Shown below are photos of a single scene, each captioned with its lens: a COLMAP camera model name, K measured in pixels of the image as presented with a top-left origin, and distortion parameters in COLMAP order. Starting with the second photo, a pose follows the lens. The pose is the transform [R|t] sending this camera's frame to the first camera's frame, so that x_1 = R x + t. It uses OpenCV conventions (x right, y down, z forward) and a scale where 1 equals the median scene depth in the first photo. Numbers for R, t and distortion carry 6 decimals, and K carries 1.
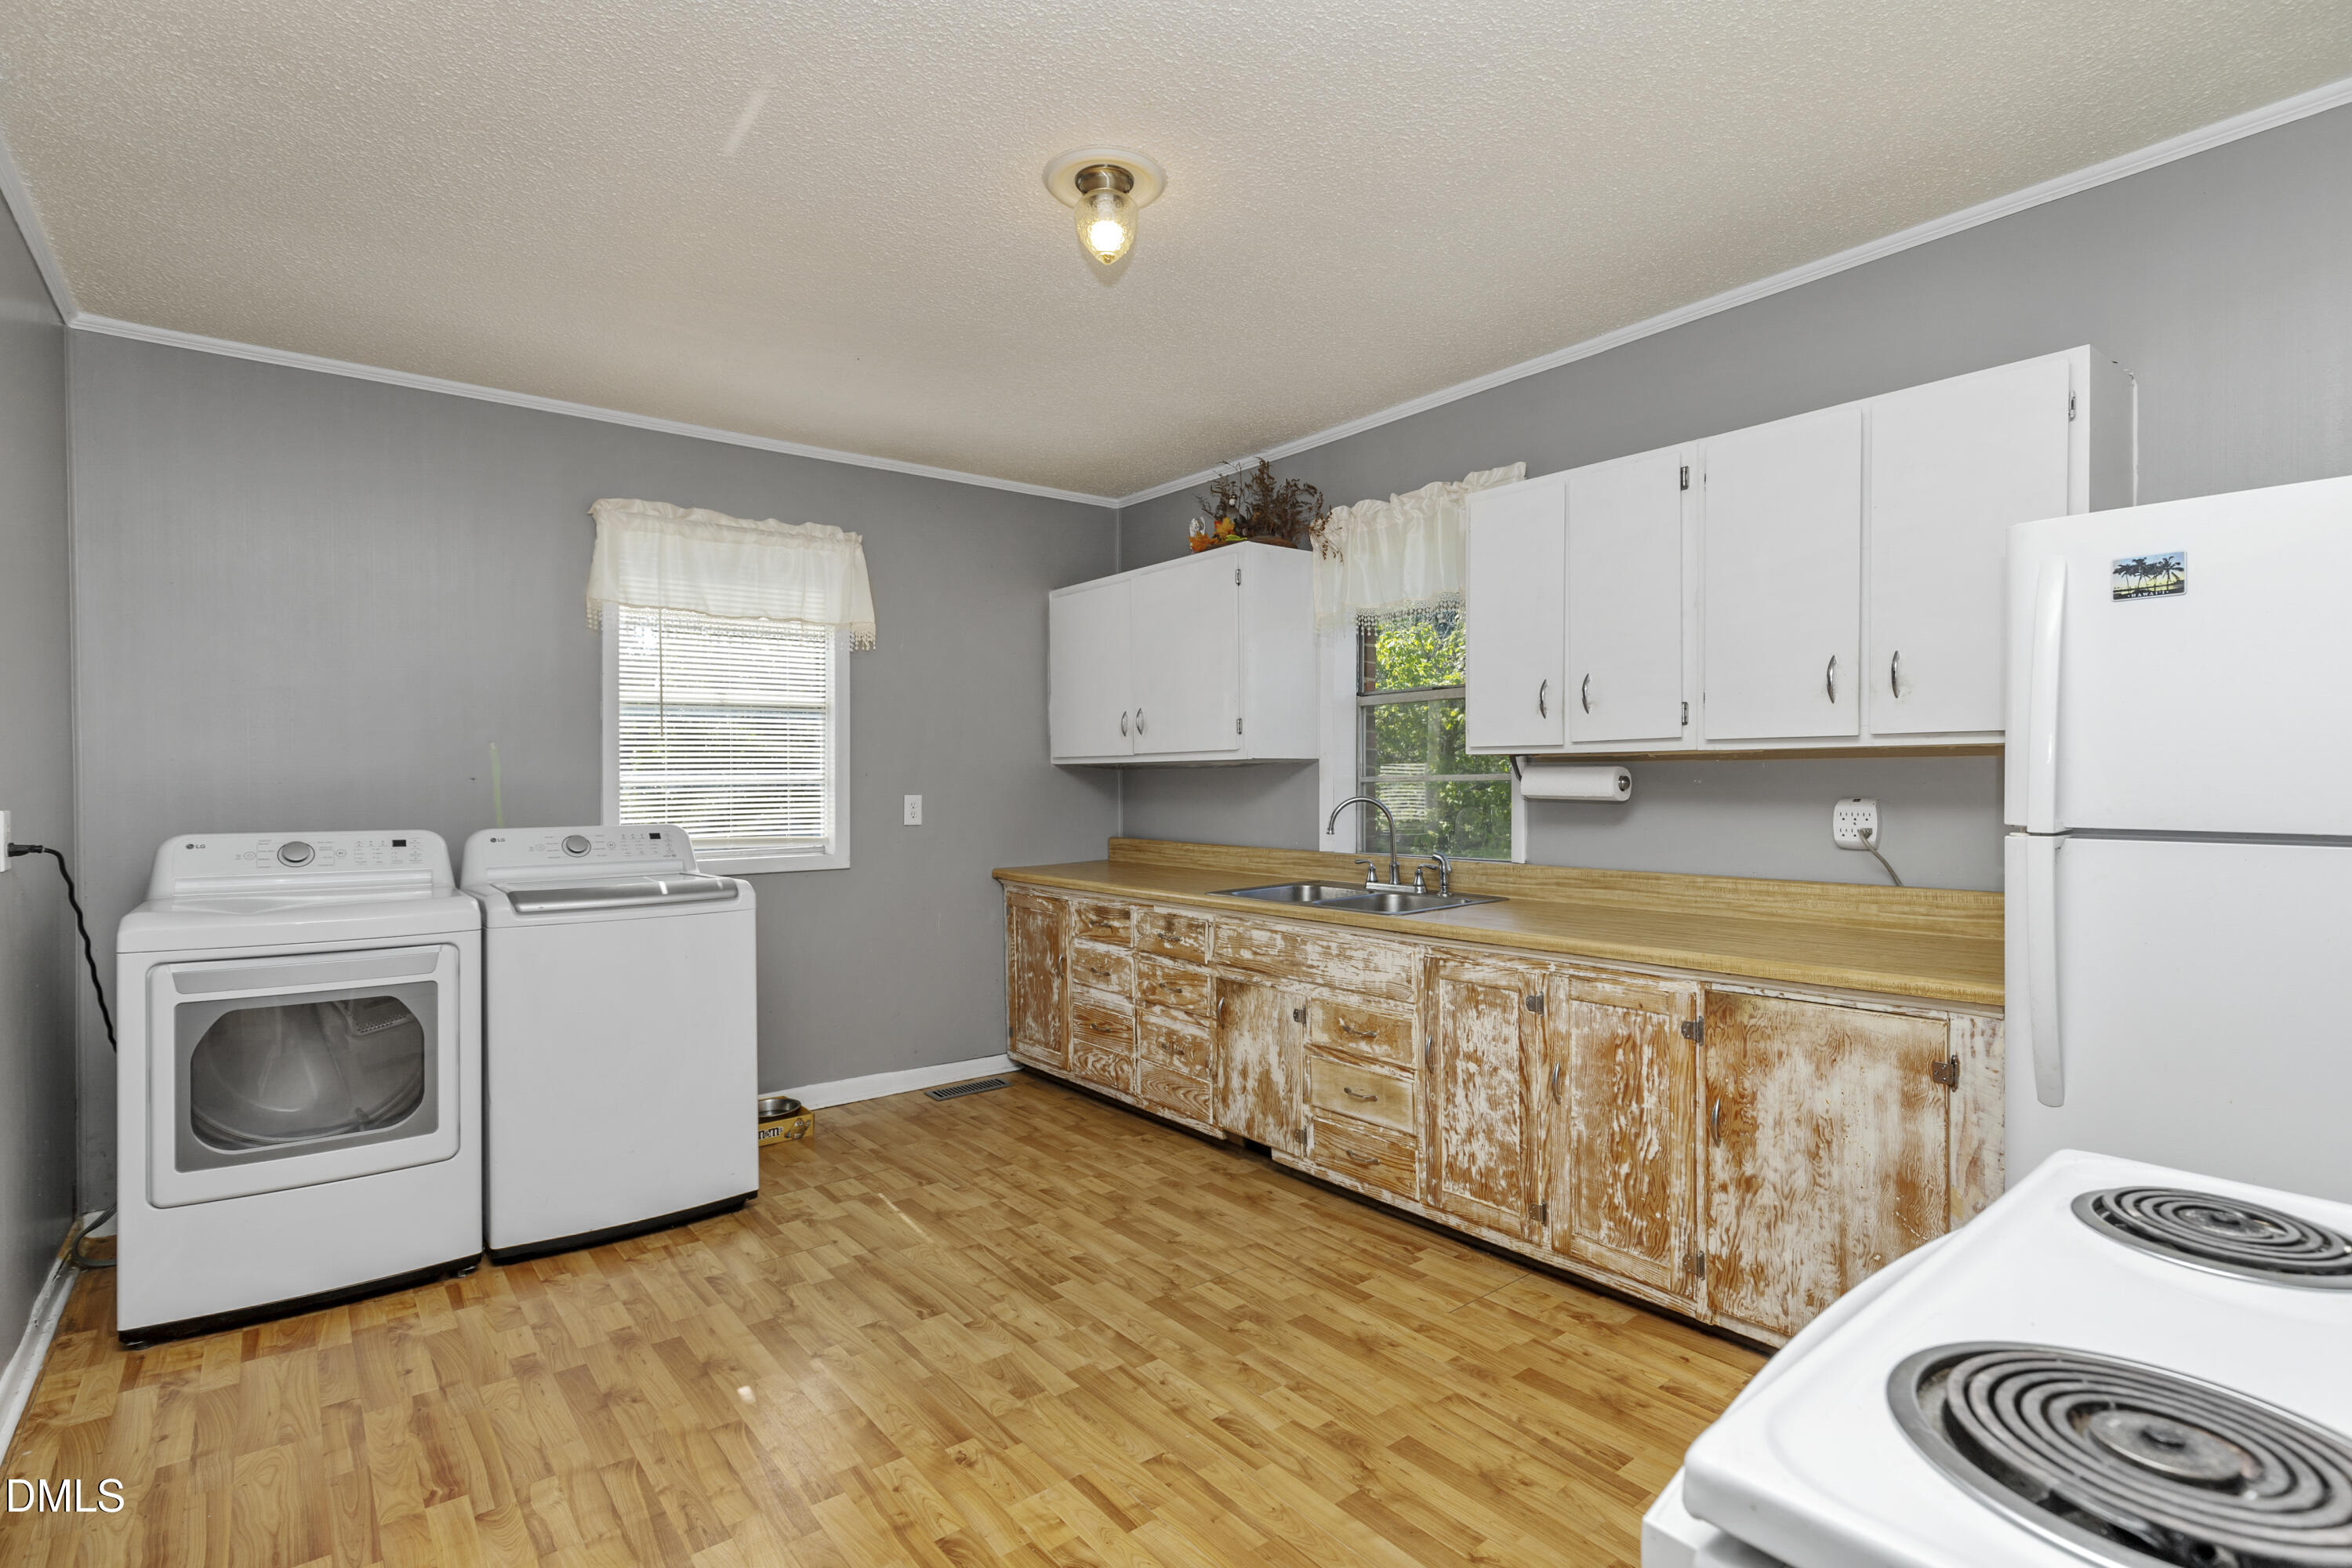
lens RADIAL K [[1097.9, 0, 1125.8], [0, 1097.9, 782.8], [0, 0, 1]] dist [0.007634, -0.002257]
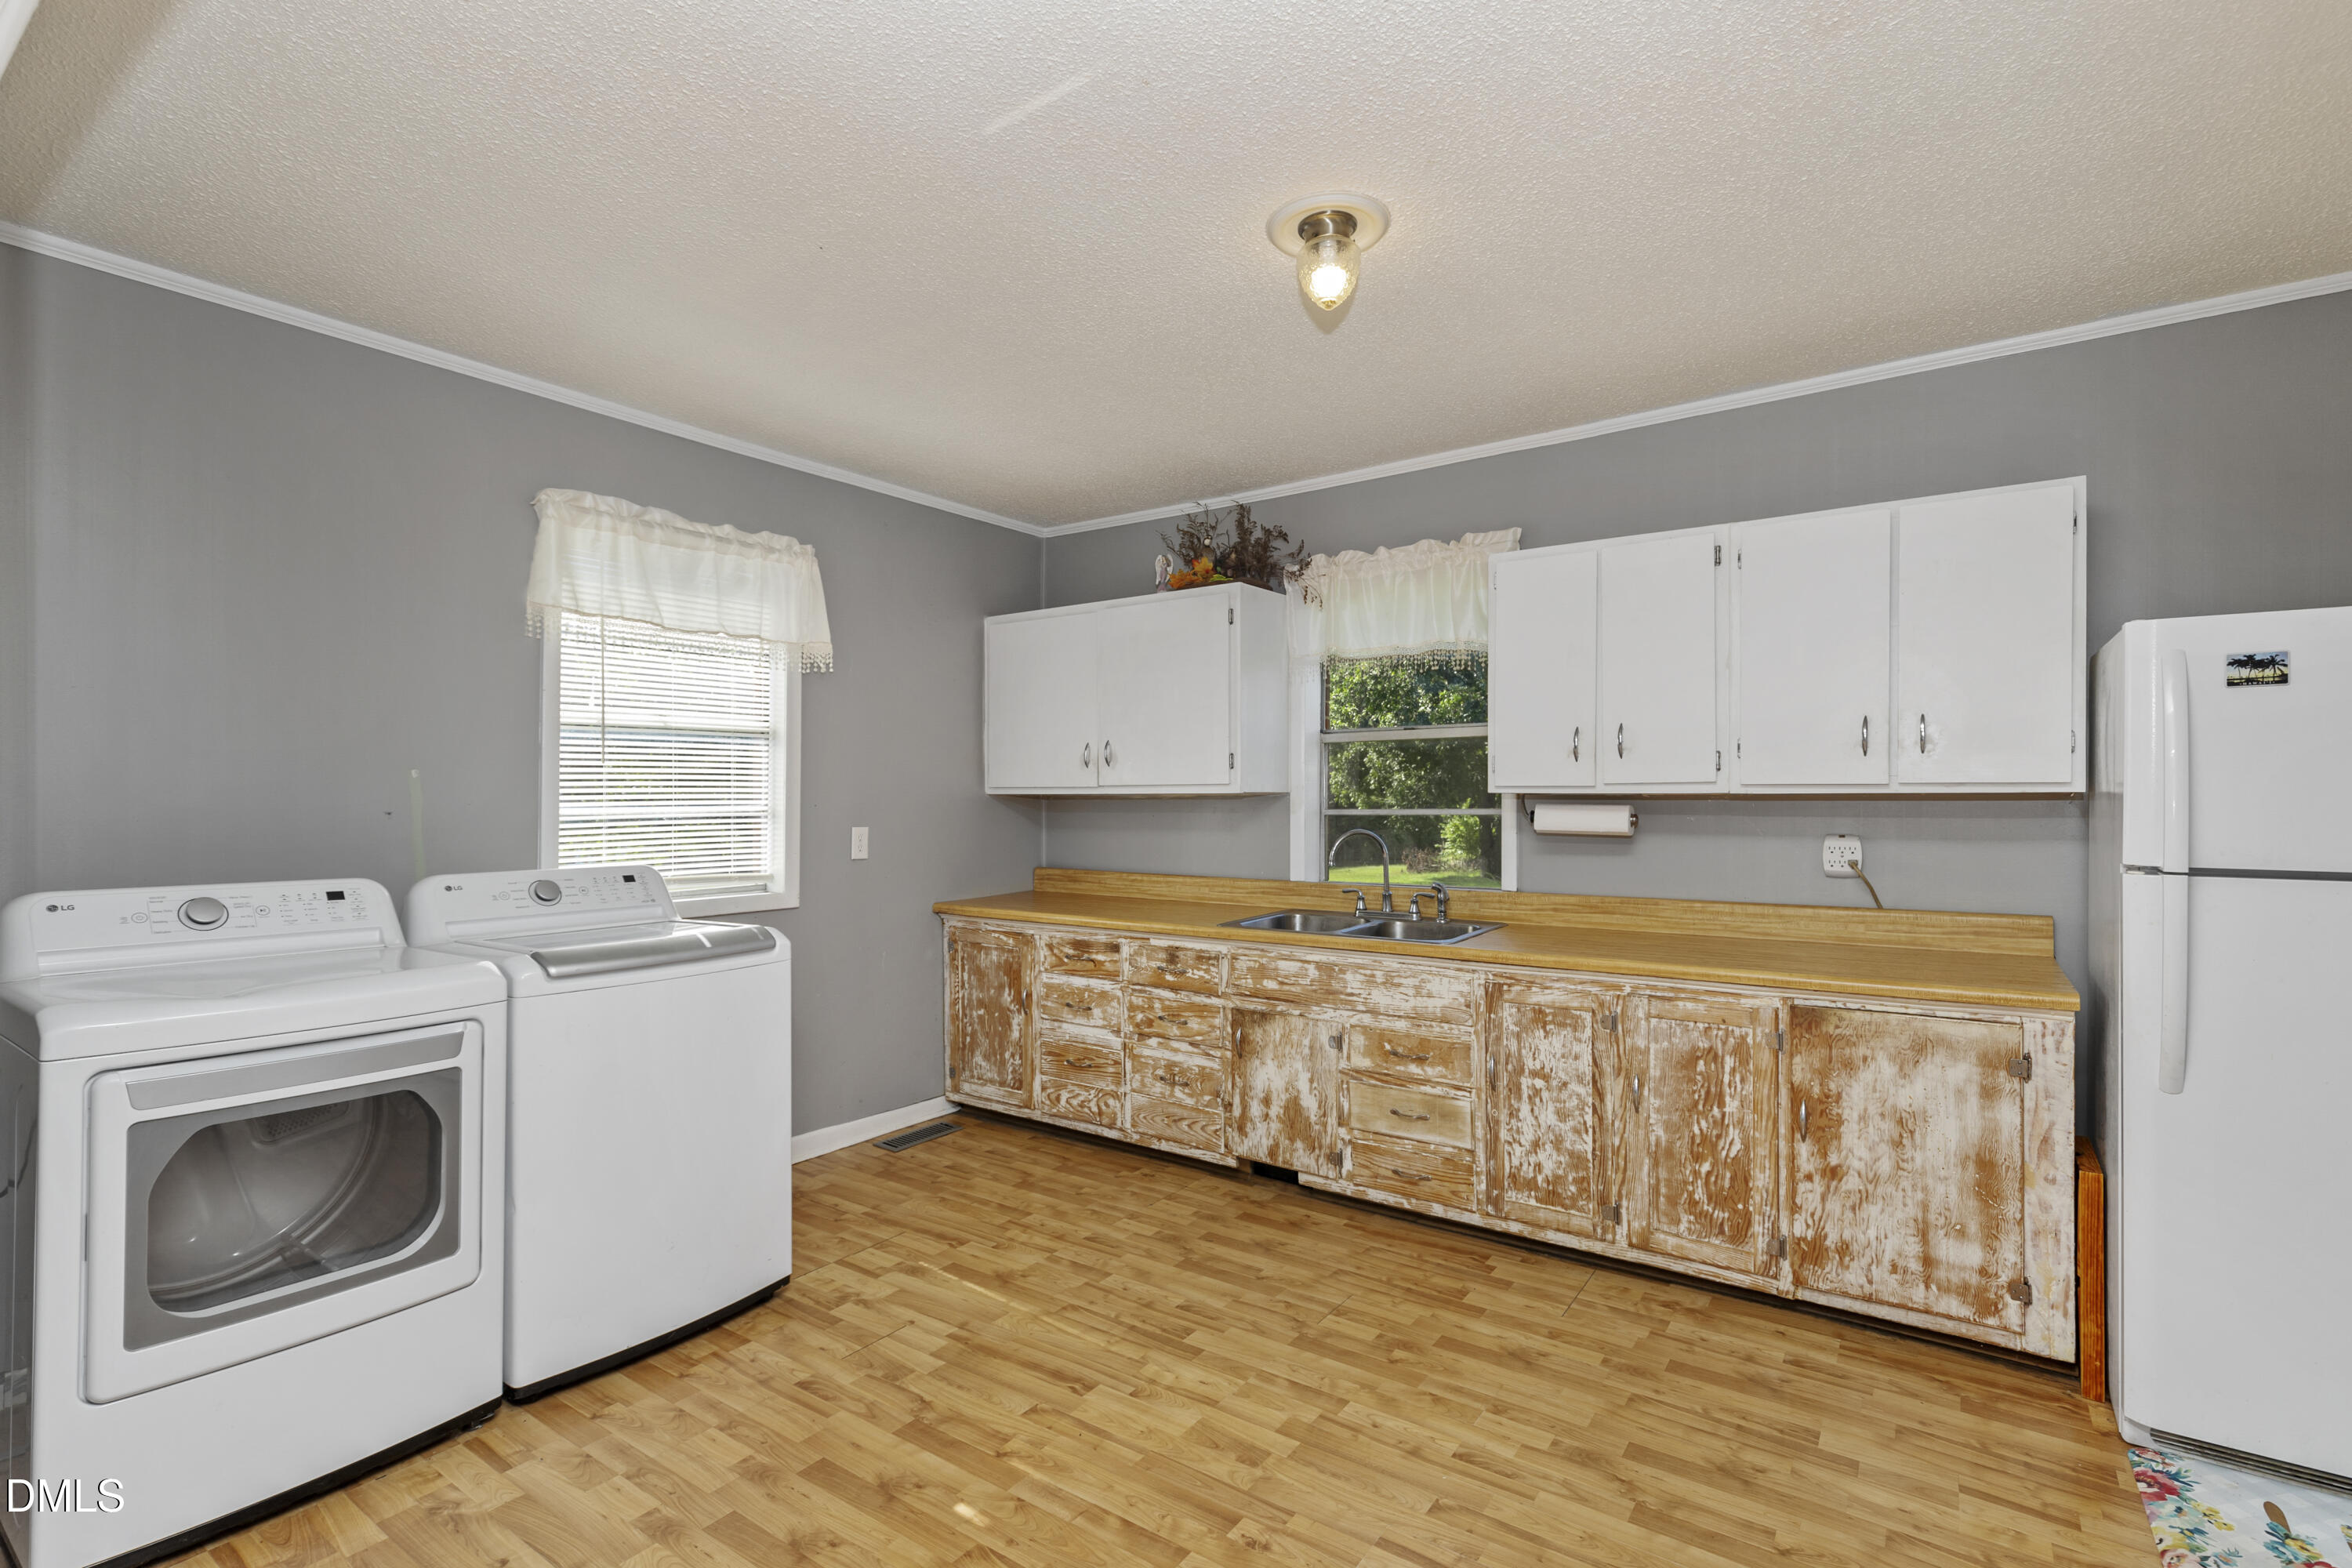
lens RADIAL K [[1064.5, 0, 1122.3], [0, 1064.5, 786.5], [0, 0, 1]] dist [0.015518, -0.003887]
pose [[0.961091, 0.006458, 0.276158, -0.358097], [-0.002476, 0.999888, -0.014766, -0.016701], [-0.276222, 0.013507, 0.960999, 0.092996]]
